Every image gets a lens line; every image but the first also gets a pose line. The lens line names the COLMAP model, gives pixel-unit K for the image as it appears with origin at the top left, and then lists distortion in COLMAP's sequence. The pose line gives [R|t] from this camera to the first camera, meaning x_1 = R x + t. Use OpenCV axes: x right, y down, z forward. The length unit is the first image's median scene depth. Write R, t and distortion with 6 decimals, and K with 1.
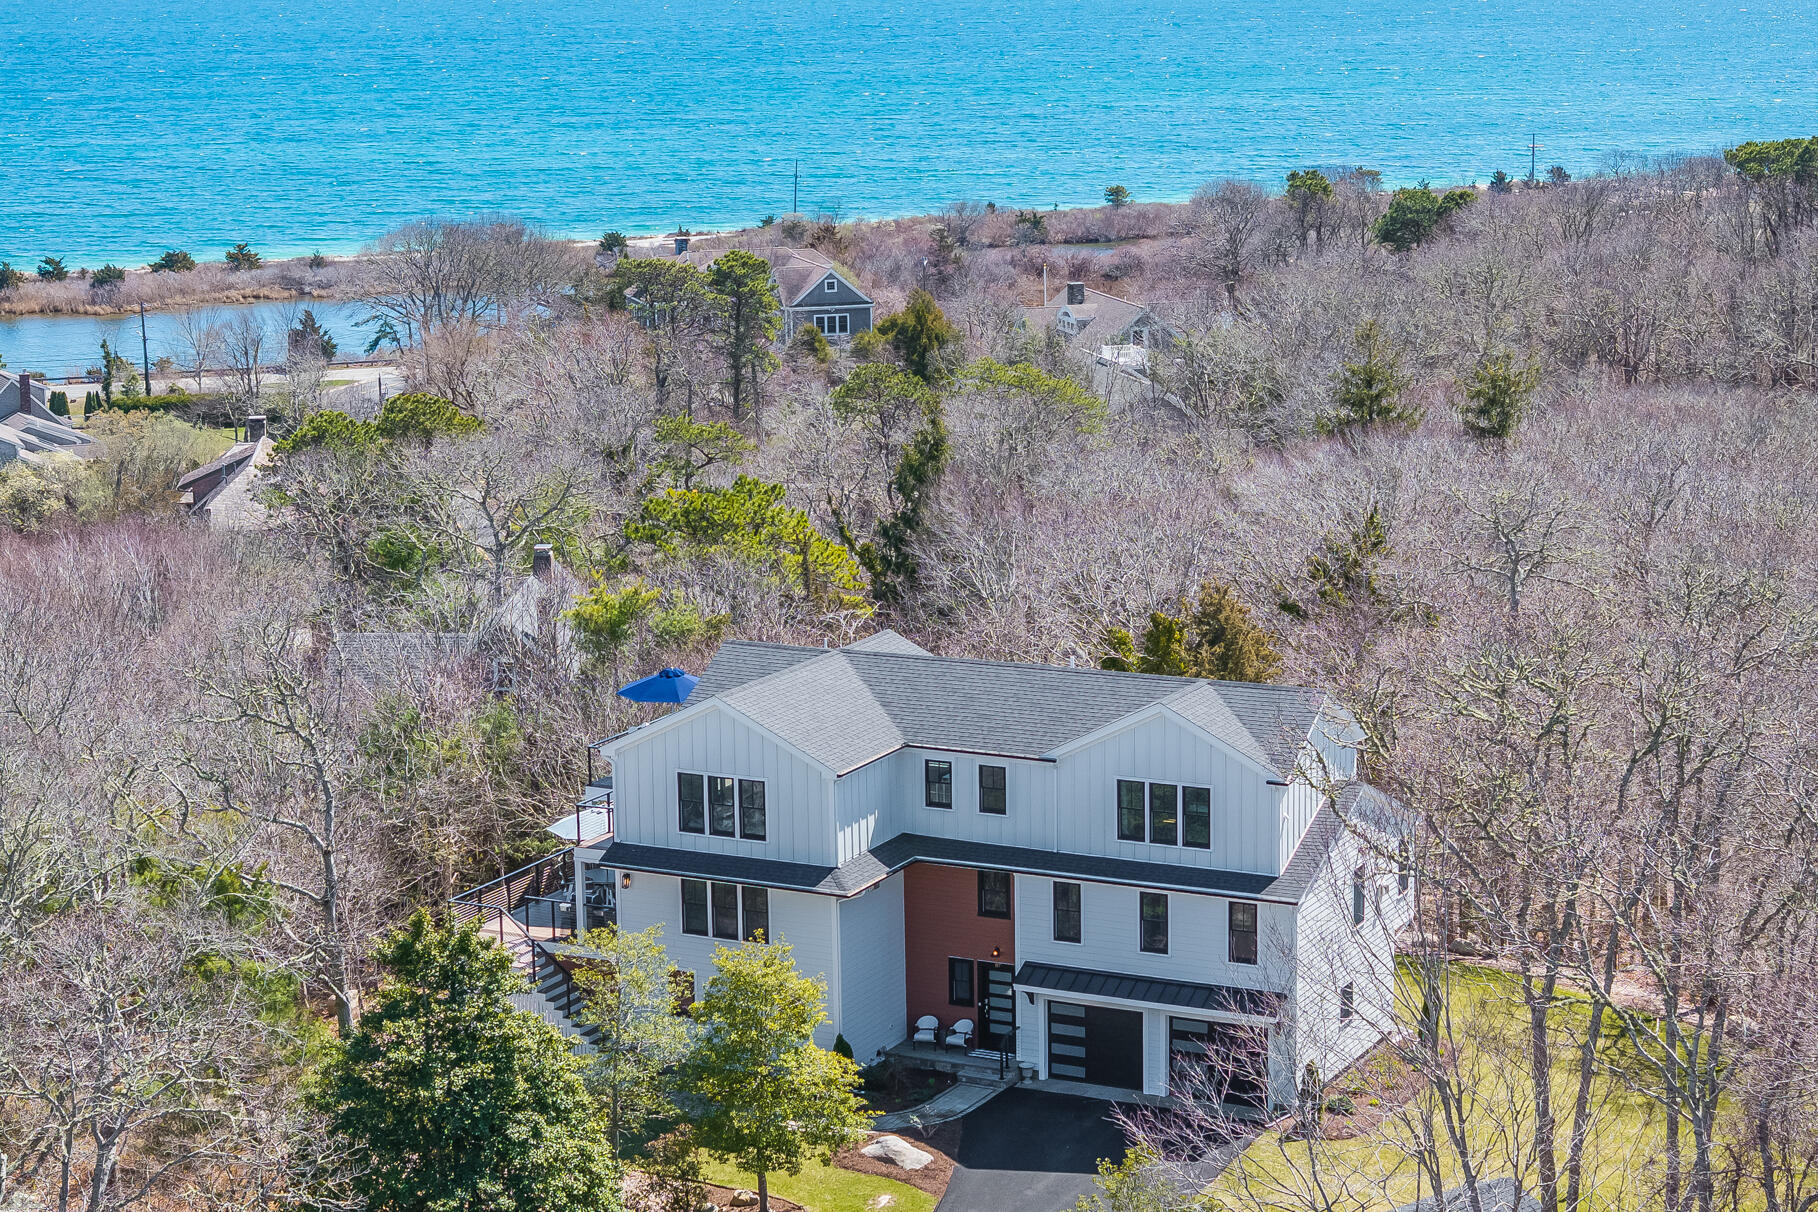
lens RADIAL K [[3652.9, 0, 908.1], [0, 3652.9, 608.7], [0, 0, 1]] dist [-0.087688, 0.000000]
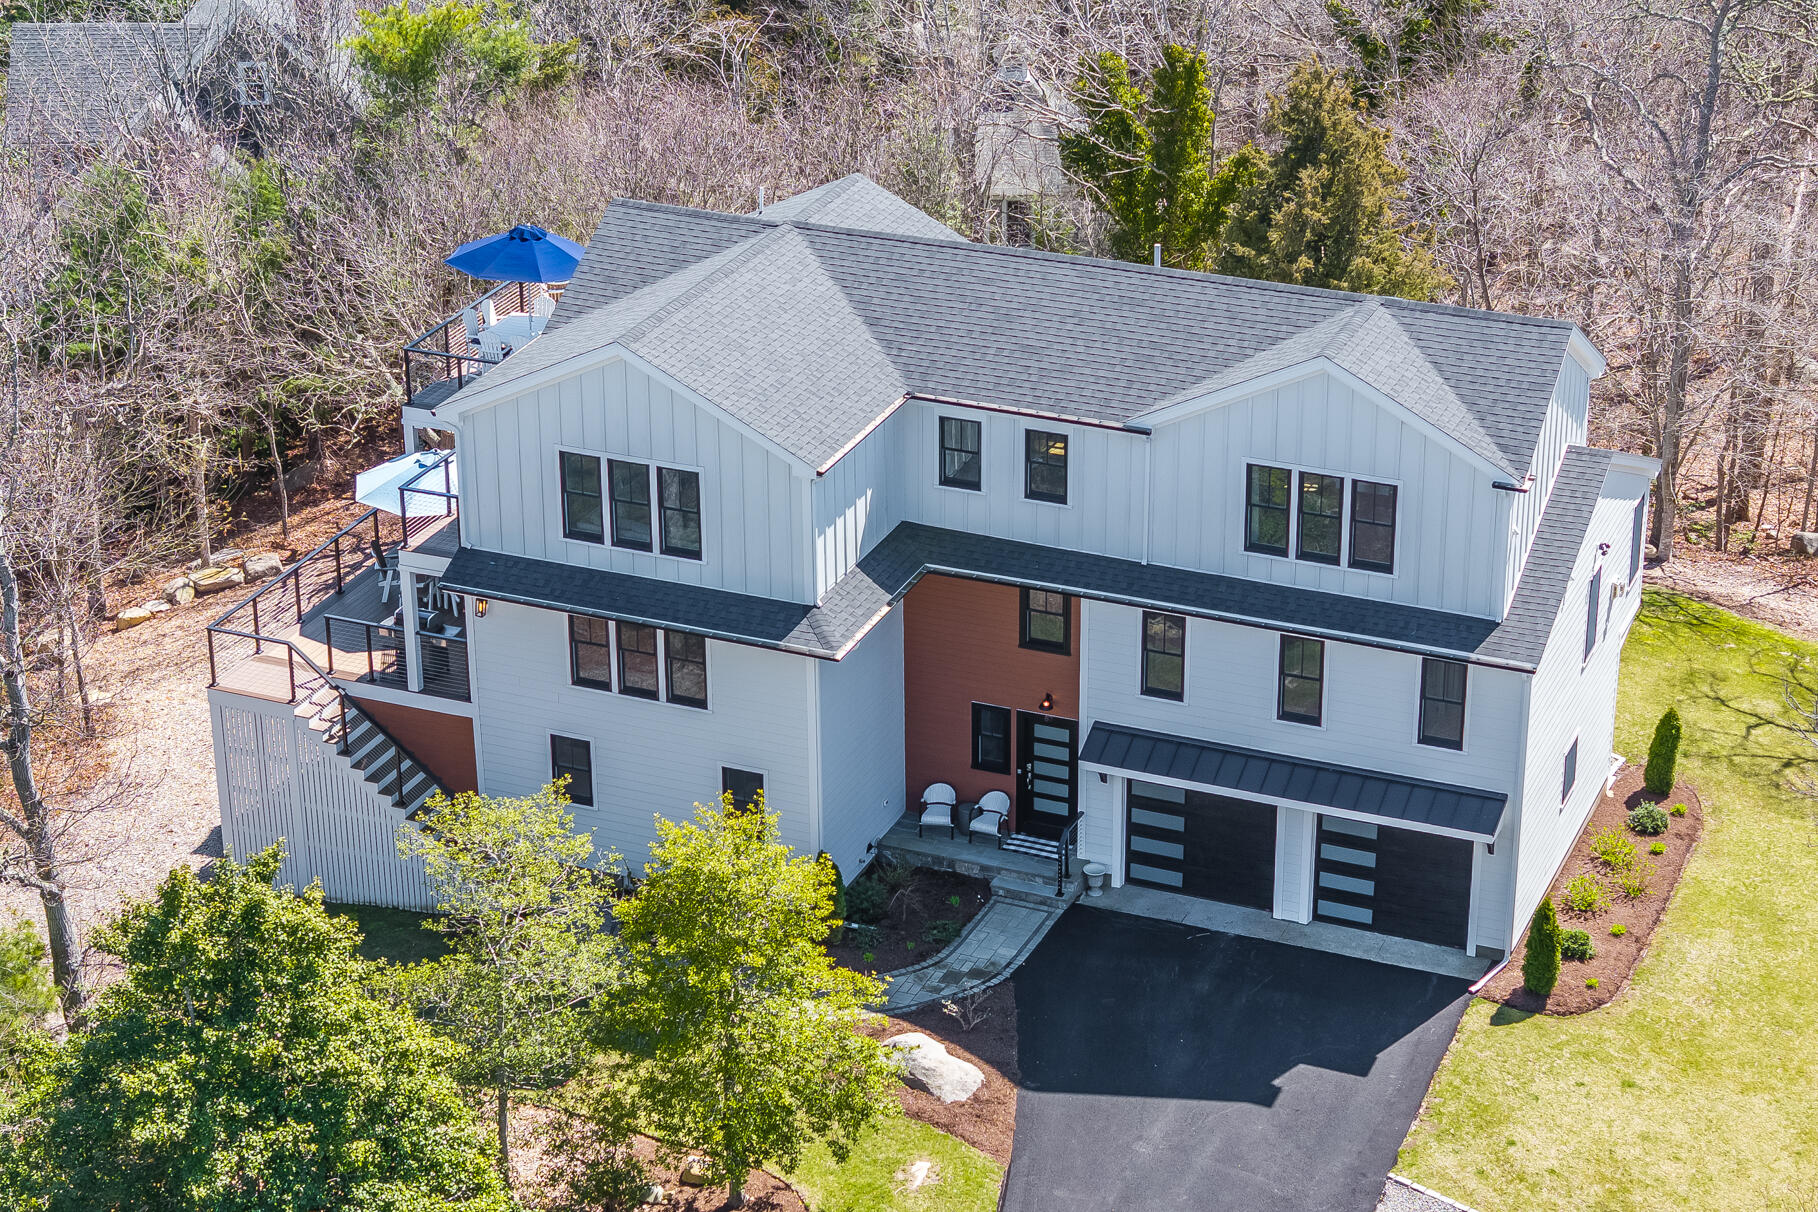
lens RADIAL K [[3652.9, 0, 936.4], [0, 3652.9, 651.2], [0, 0, 1]] dist [-0.087688, 0.000000]
pose [[0.996792, -0.022670, 0.076755, -0.046989], [0.002946, 0.968788, 0.247874, -0.079848], [-0.079979, -0.246853, 0.965747, 0.365917]]
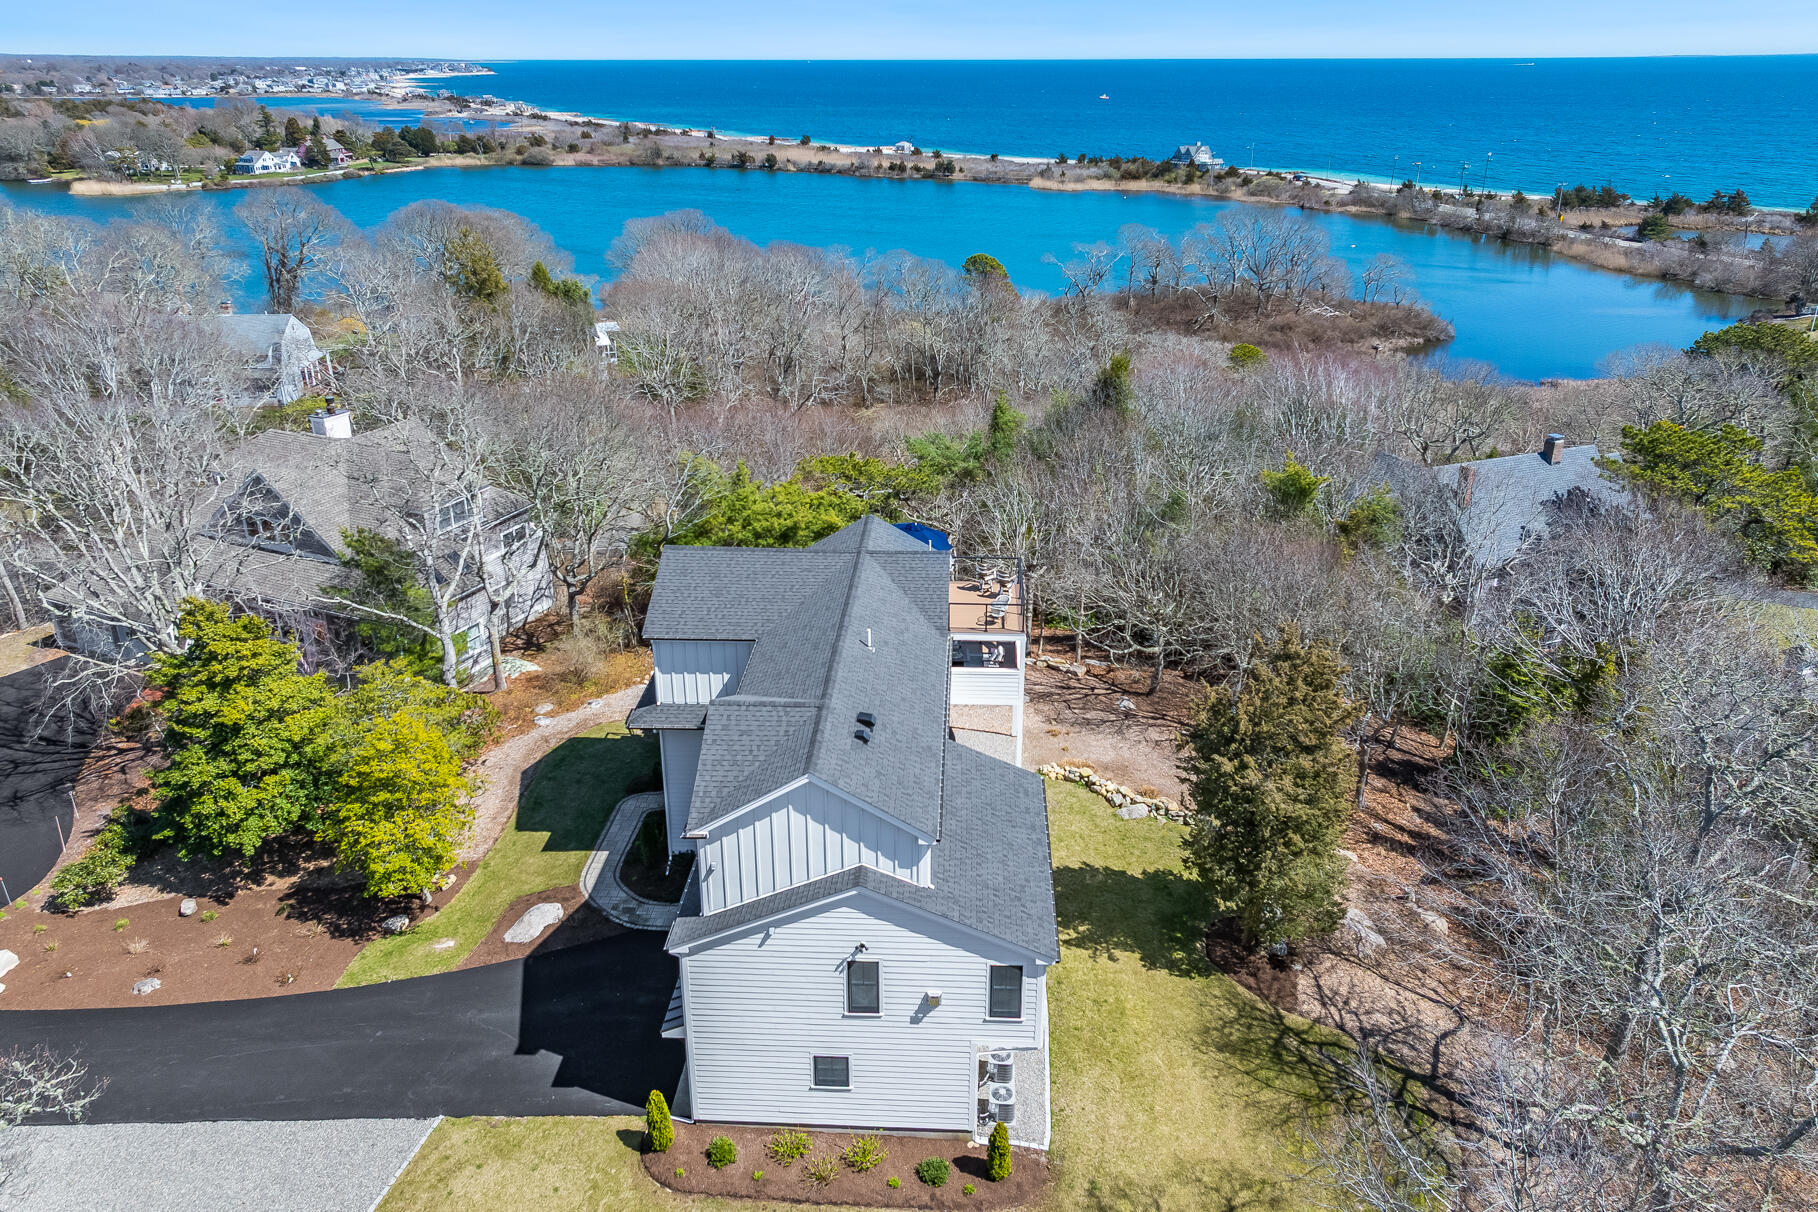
lens RADIAL K [[1263.8, 0, 911.6], [0, 1263.8, 576.0], [0, 0, 1]] dist [0.003224, -0.003219]
pose [[0.415232, 0.364885, -0.833331, 0.355458], [-0.178681, 0.930904, 0.318575, -0.120708], [0.891995, 0.016618, 0.451740, 0.865753]]
